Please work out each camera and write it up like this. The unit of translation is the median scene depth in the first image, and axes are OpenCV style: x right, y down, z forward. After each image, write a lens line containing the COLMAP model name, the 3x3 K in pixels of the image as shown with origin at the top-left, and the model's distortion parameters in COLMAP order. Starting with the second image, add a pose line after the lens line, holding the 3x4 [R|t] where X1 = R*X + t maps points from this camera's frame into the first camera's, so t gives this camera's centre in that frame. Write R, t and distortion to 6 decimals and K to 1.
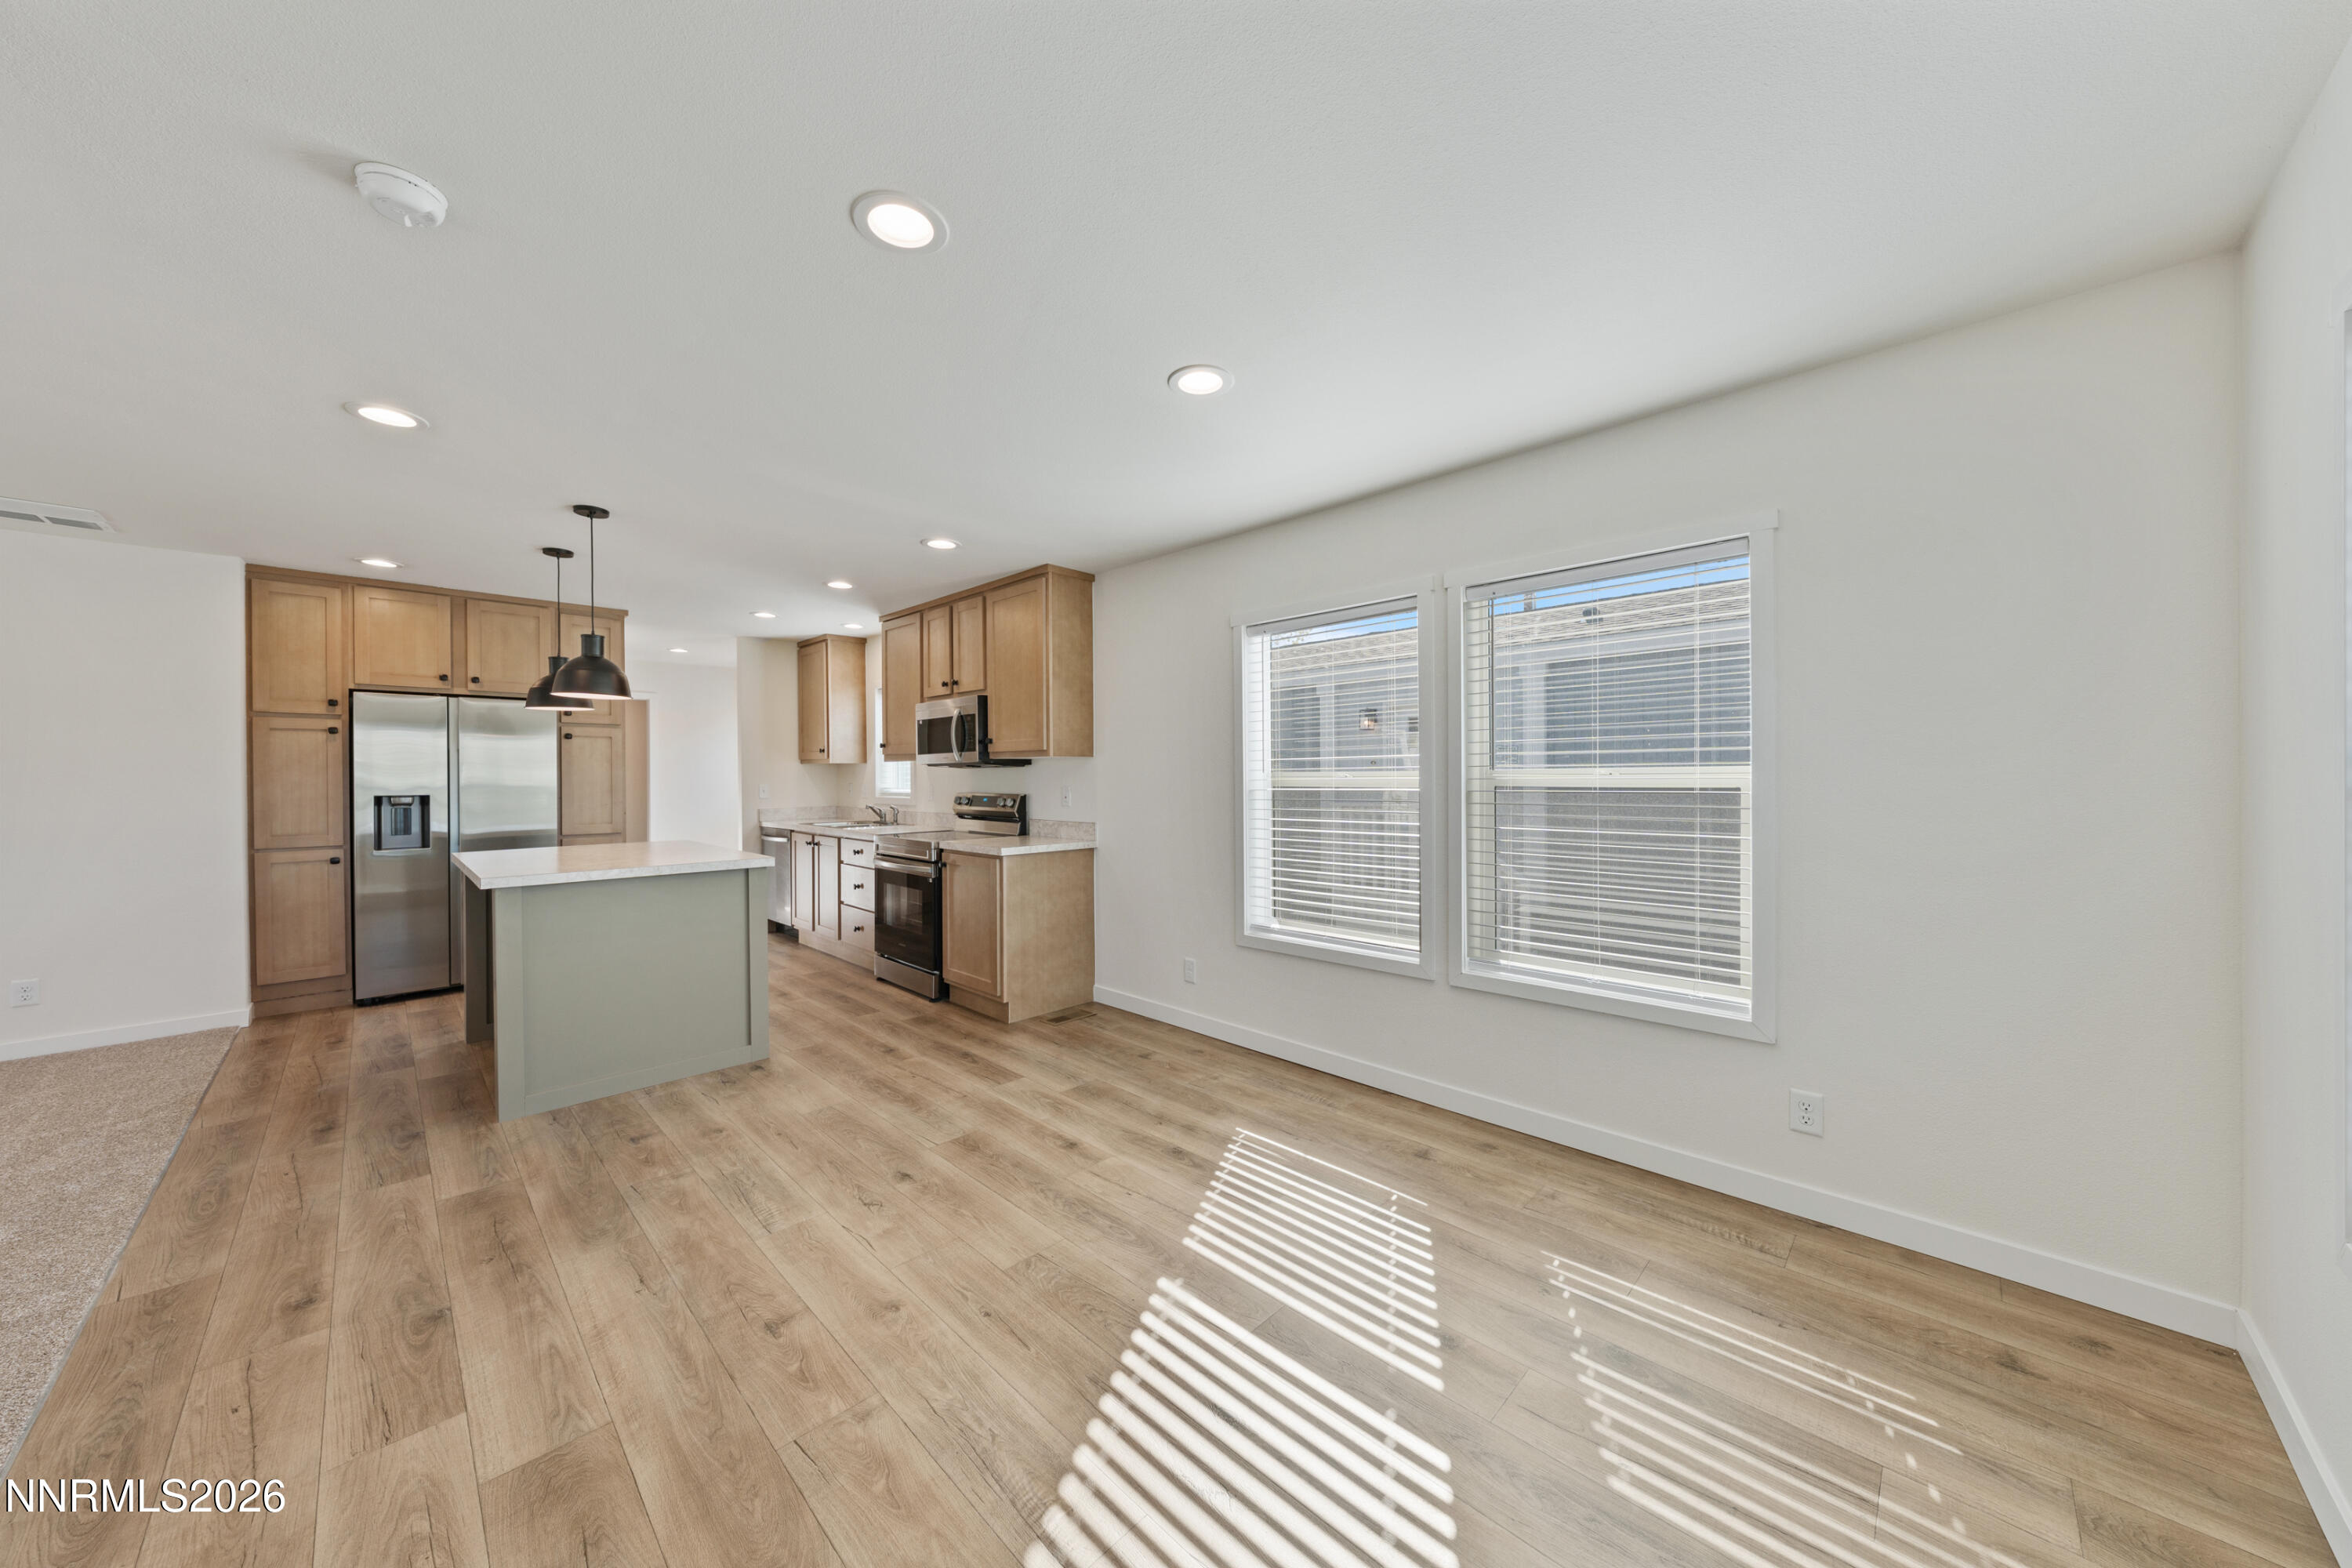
lens RADIAL K [[802.6, 0, 1169.4], [0, 802.6, 780.4], [0, 0, 1]] dist [-0.000640, 0.000140]
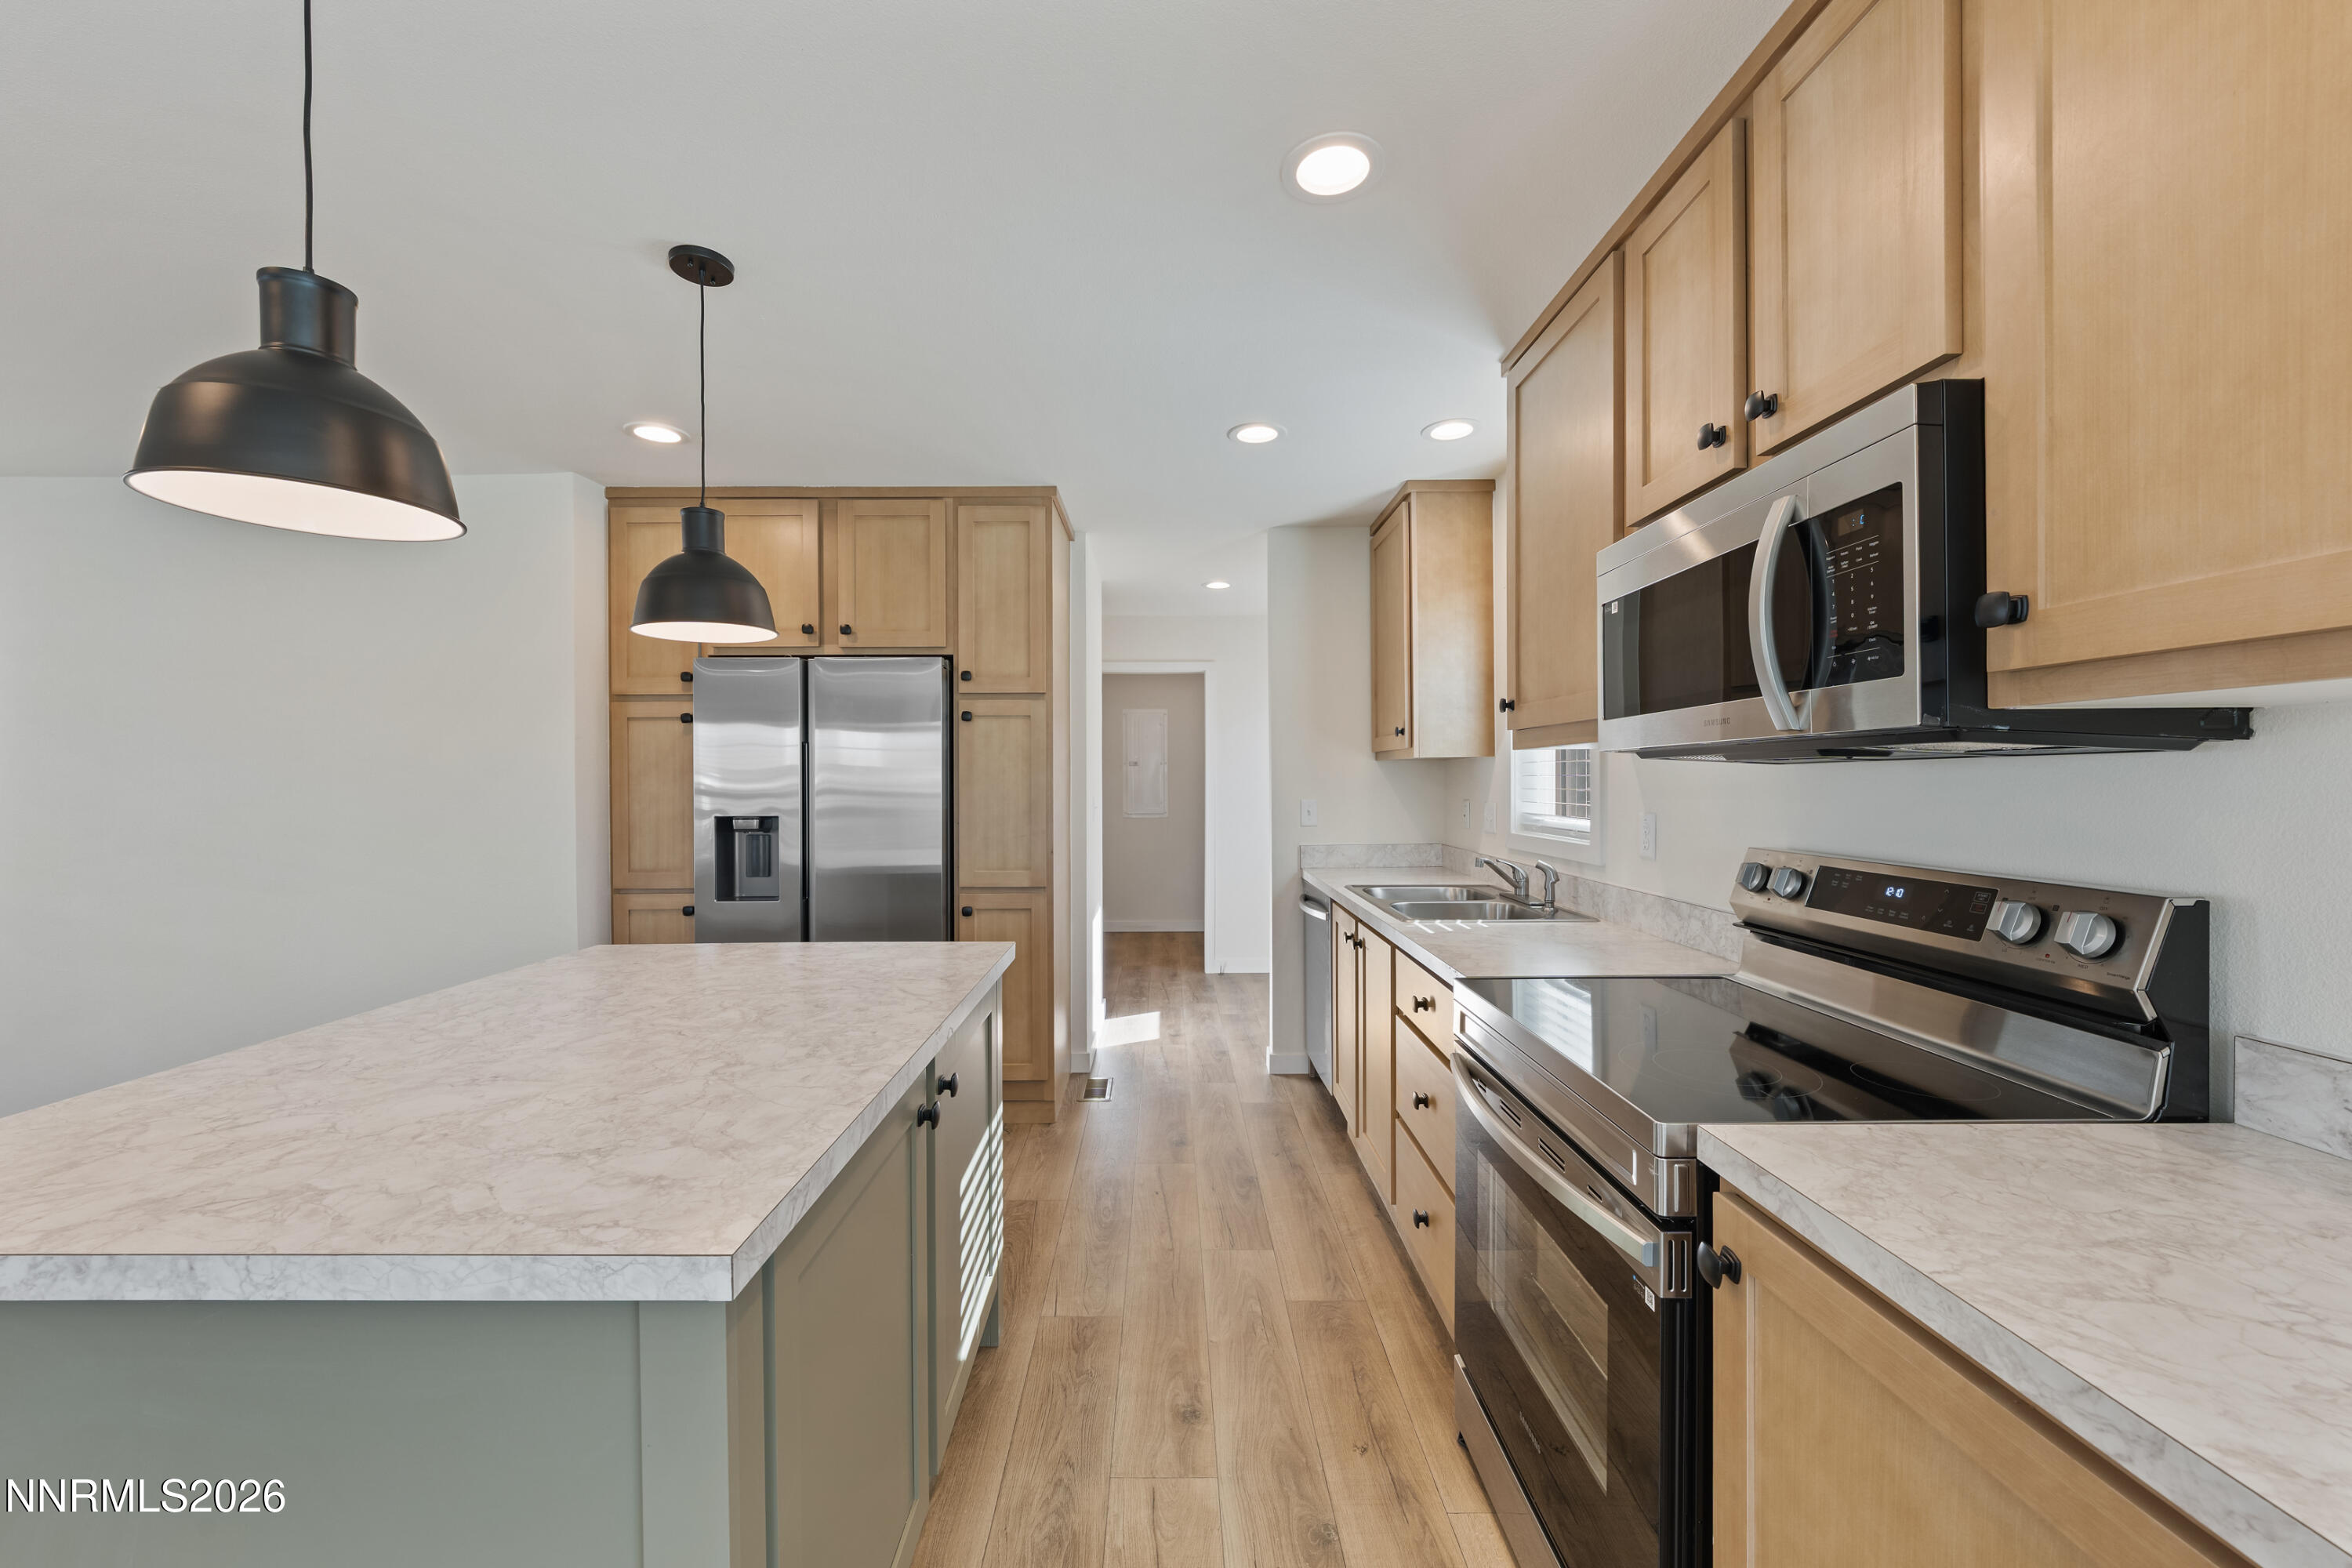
lens RADIAL K [[891.3, 0, 1163.9], [0, 891.3, 788.1], [0, 0, 1]] dist [-0.001451, -0.000135]
pose [[0.704778, 0.007138, -0.709392, -0.203567], [-0.003282, 0.999971, 0.006802, -0.008684], [0.709420, -0.002466, 0.704782, 0.682660]]
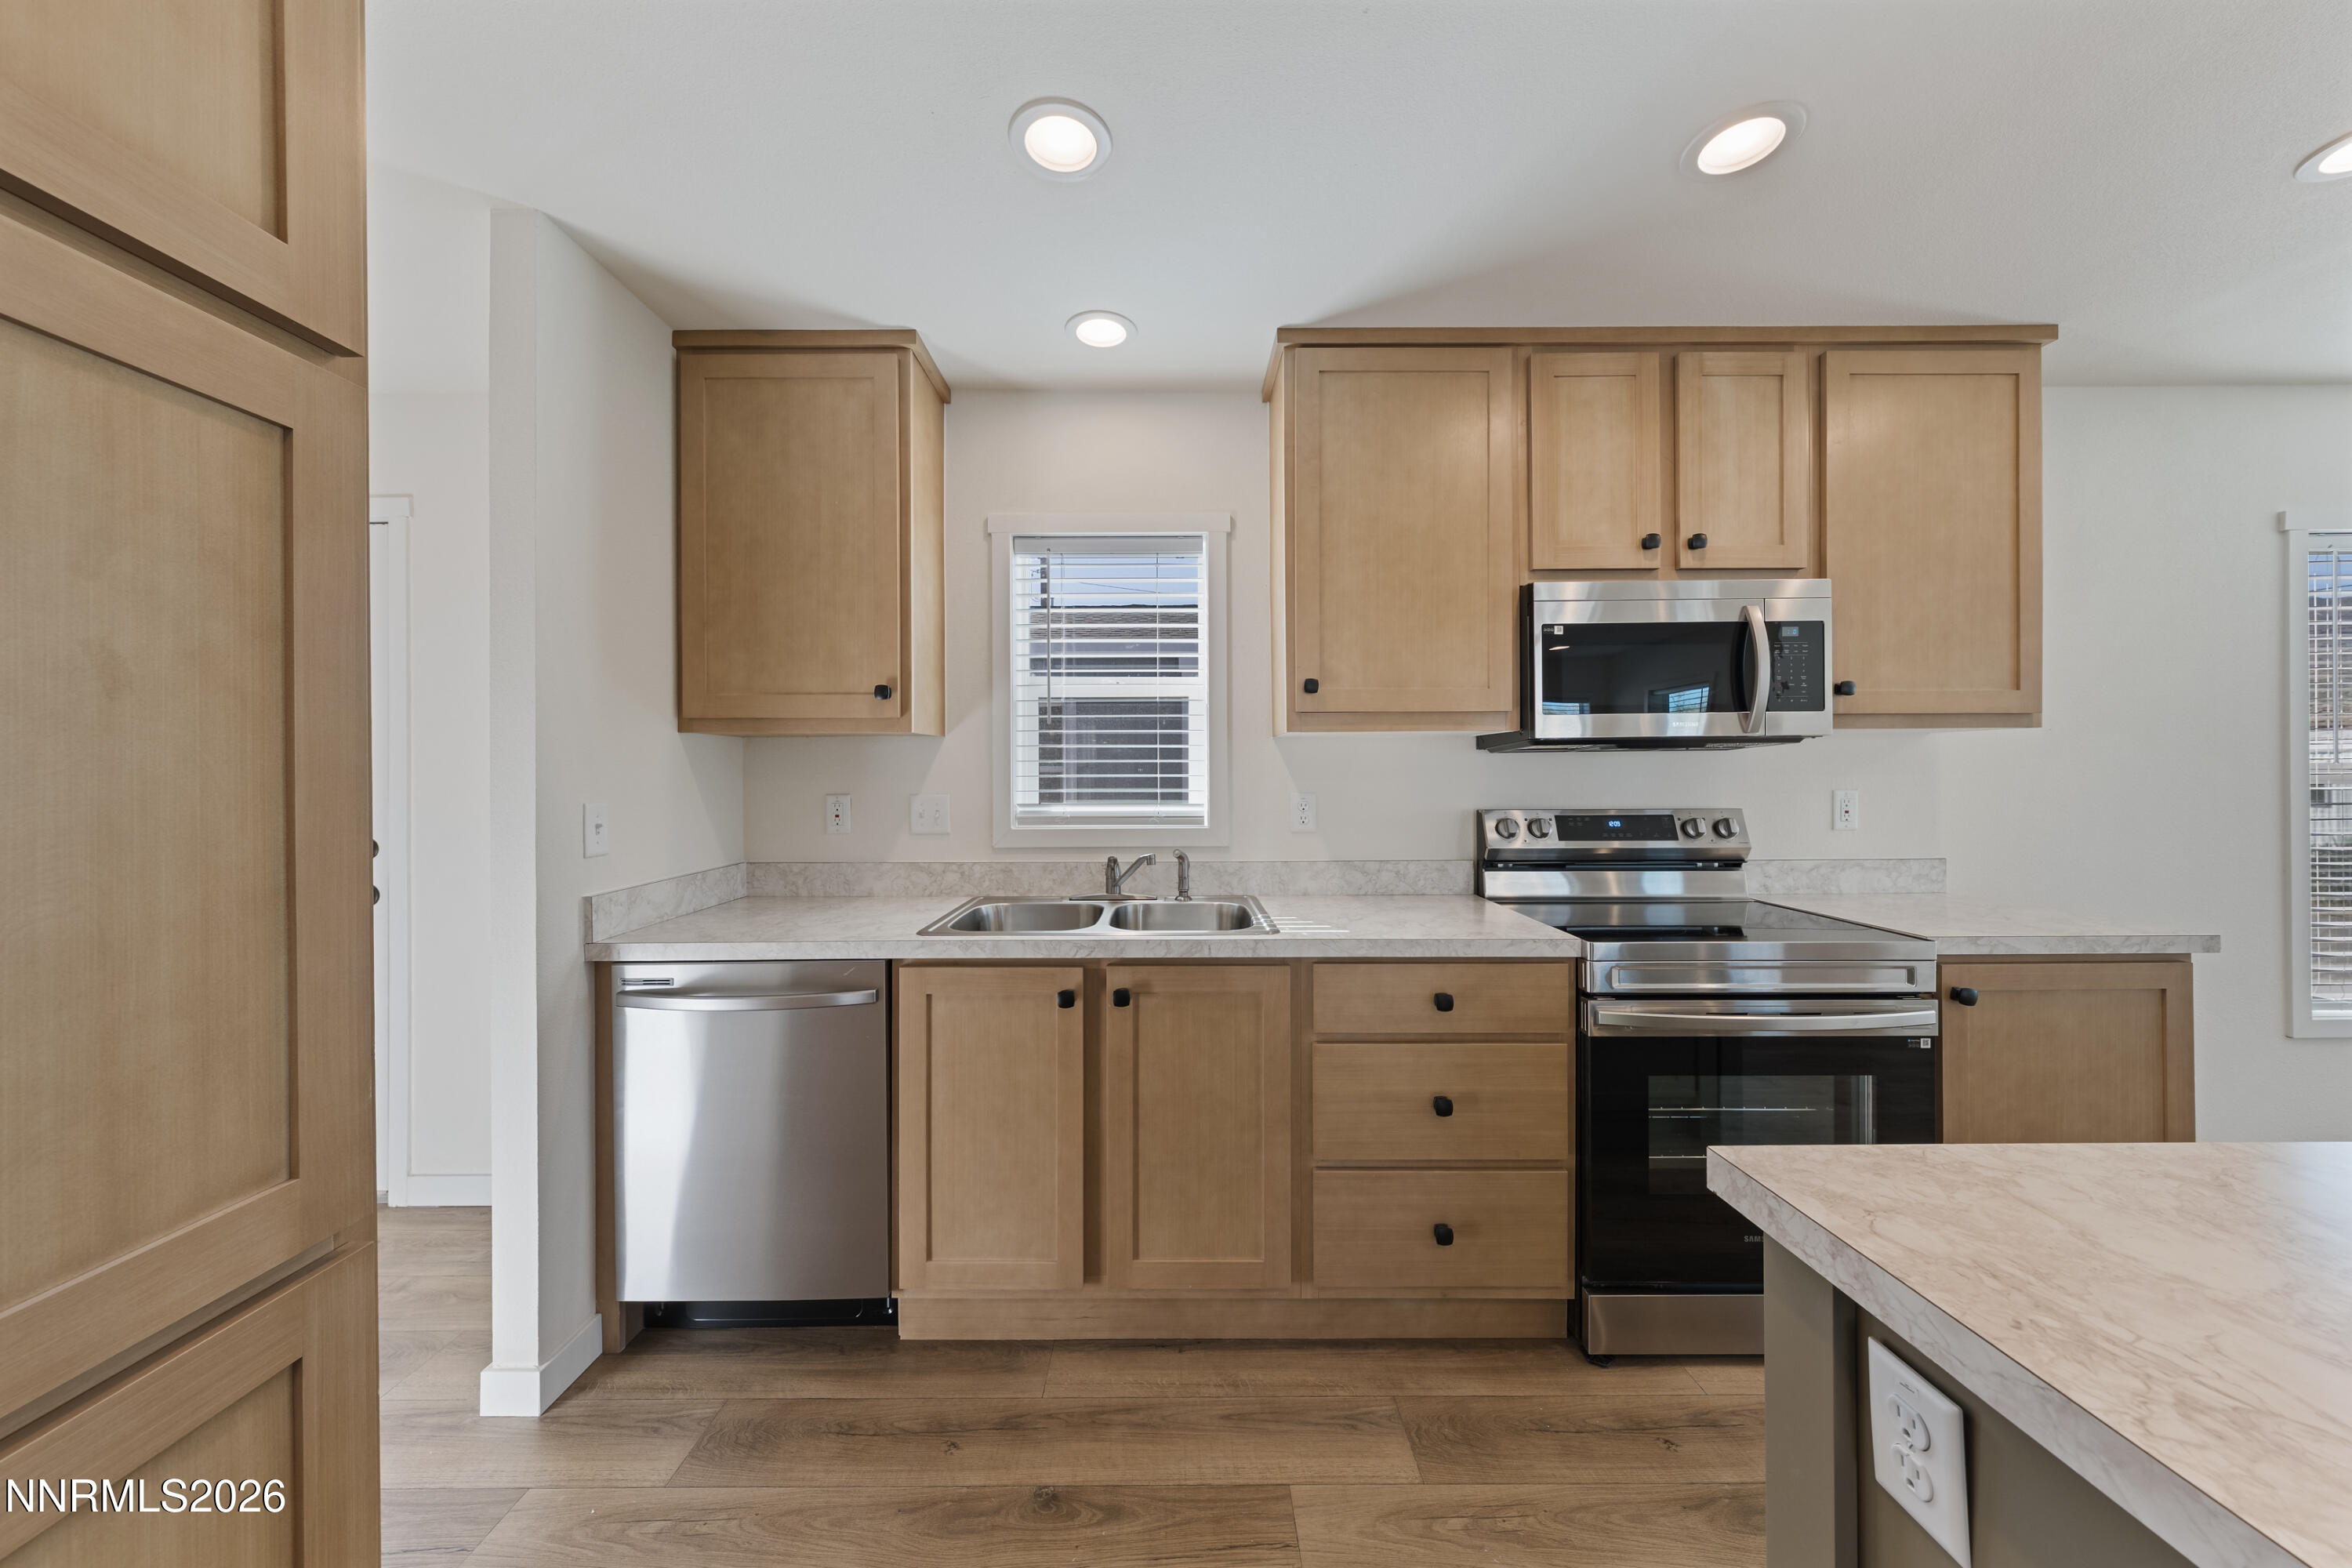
lens RADIAL K [[802.6, 0, 1163.5], [0, 802.6, 770.8], [0, 0, 1]] dist [-0.000640, 0.000140]
pose [[0.705264, 0.002236, 0.708942, -0.749795], [0.006577, 0.999931, -0.009697, -0.002332], [-0.708915, 0.011501, 0.705200, 0.901954]]
